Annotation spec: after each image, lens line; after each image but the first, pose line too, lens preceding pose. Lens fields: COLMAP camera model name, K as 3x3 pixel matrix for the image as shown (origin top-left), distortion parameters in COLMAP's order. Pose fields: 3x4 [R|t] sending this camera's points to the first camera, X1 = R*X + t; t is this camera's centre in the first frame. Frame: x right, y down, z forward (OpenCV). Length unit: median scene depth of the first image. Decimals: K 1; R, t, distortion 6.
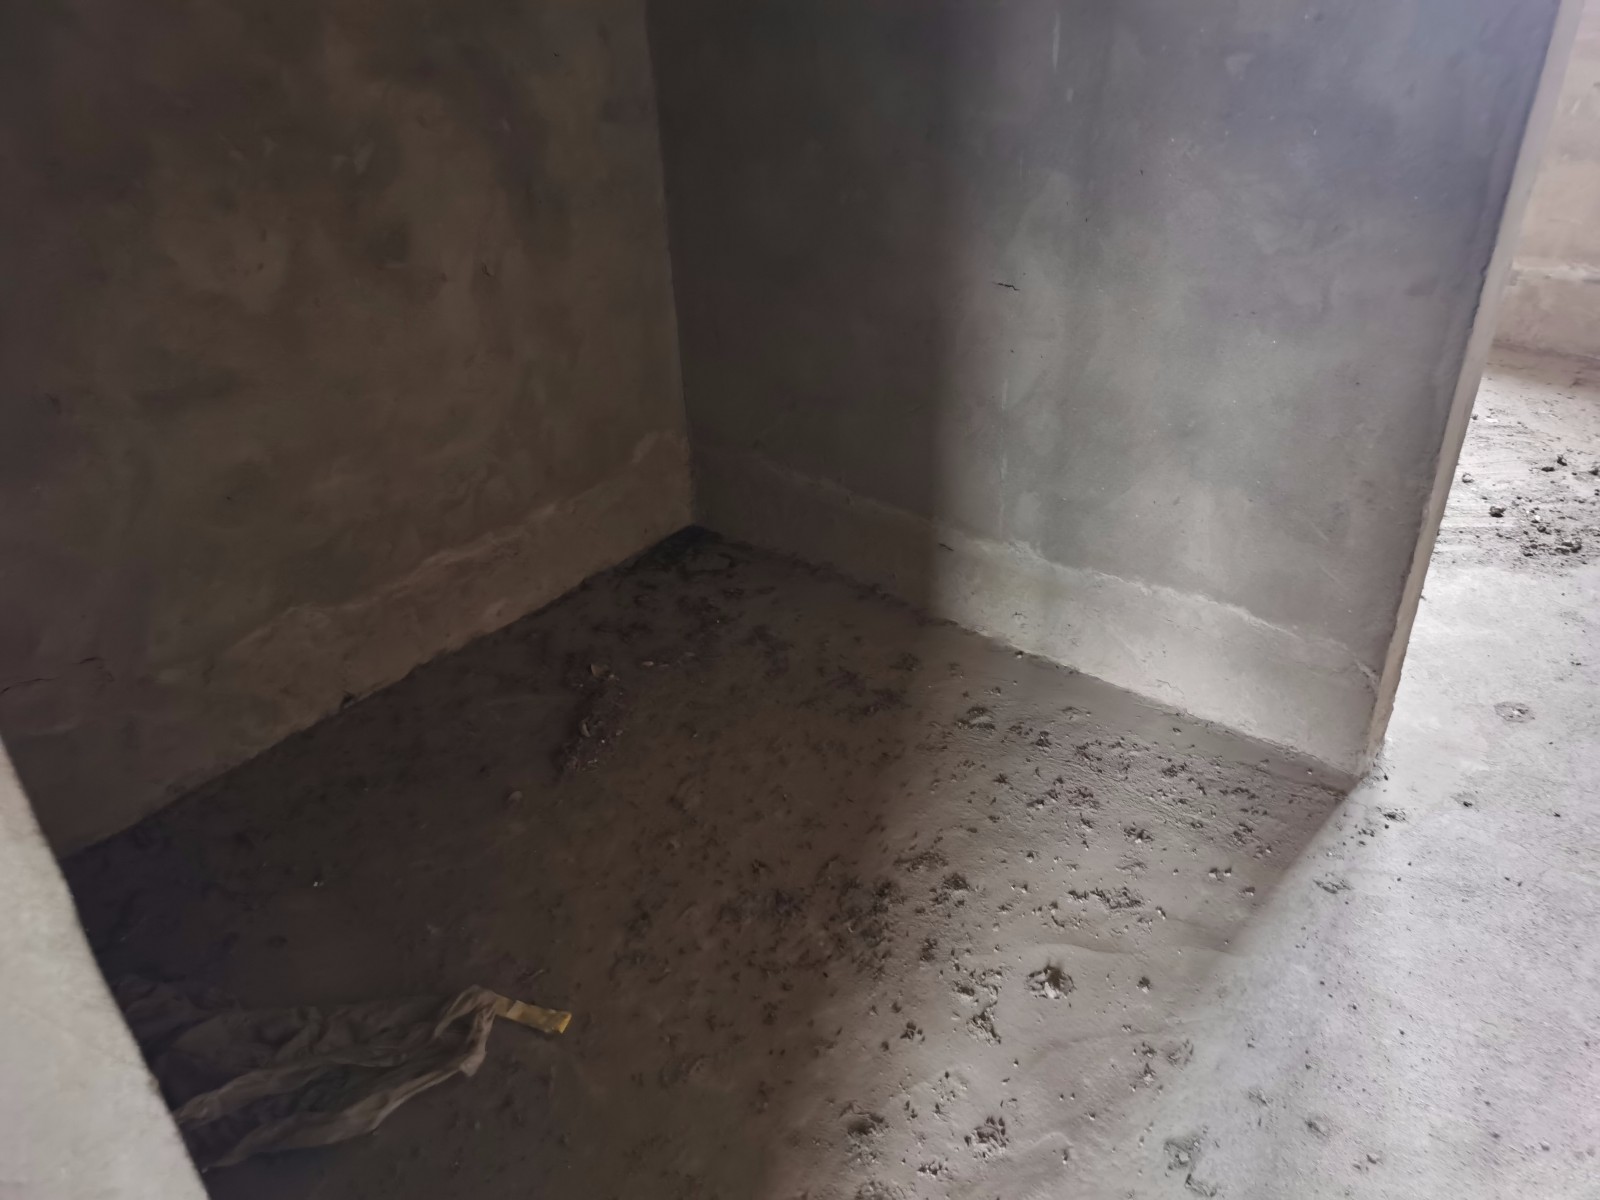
lens RADIAL K [[1242.1, 0, 797.6], [0, 1242.1, 599.4], [0, 0, 1]] dist [0.010795, -0.005622]
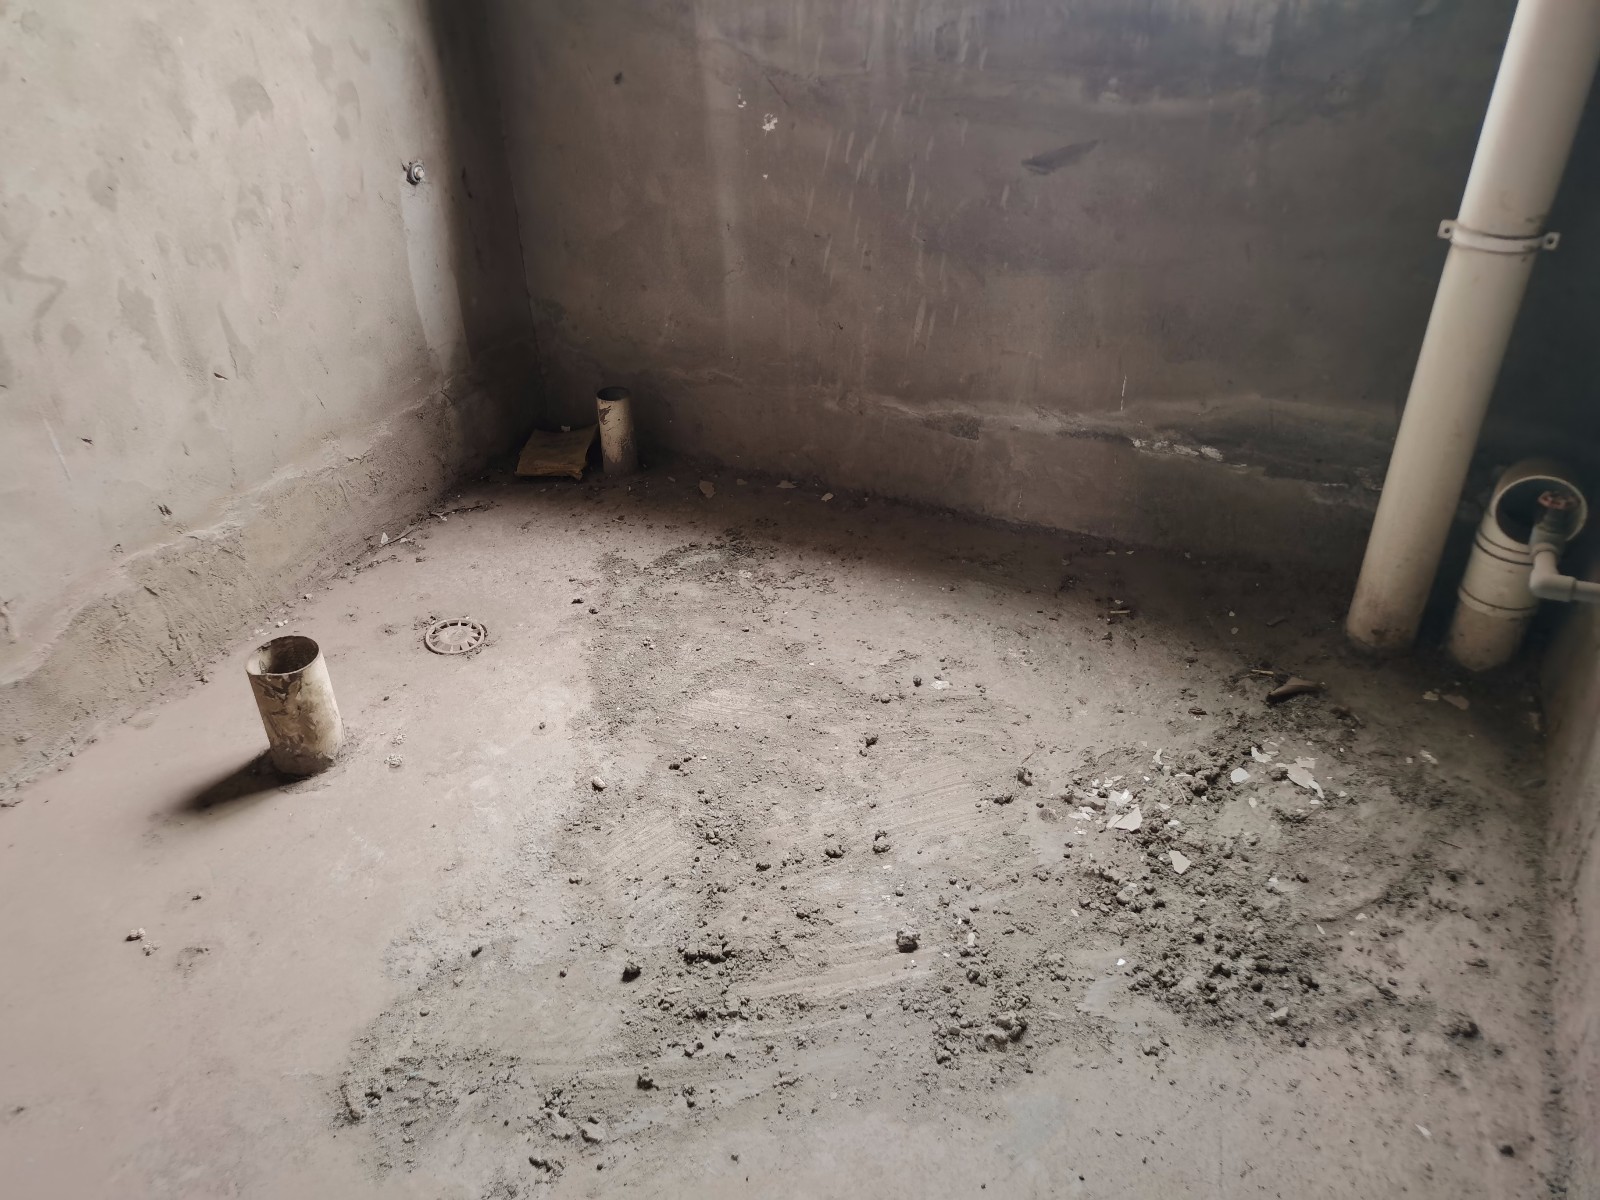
lens RADIAL K [[1242.1, 0, 802.2], [0, 1242.1, 600.8], [0, 0, 1]] dist [0.010795, -0.005622]
pose [[0.965580, -0.137499, 0.220792, 0.394717], [0.134658, 0.990498, 0.027944, -0.246609], [-0.222537, 0.002749, 0.974920, 0.424159]]
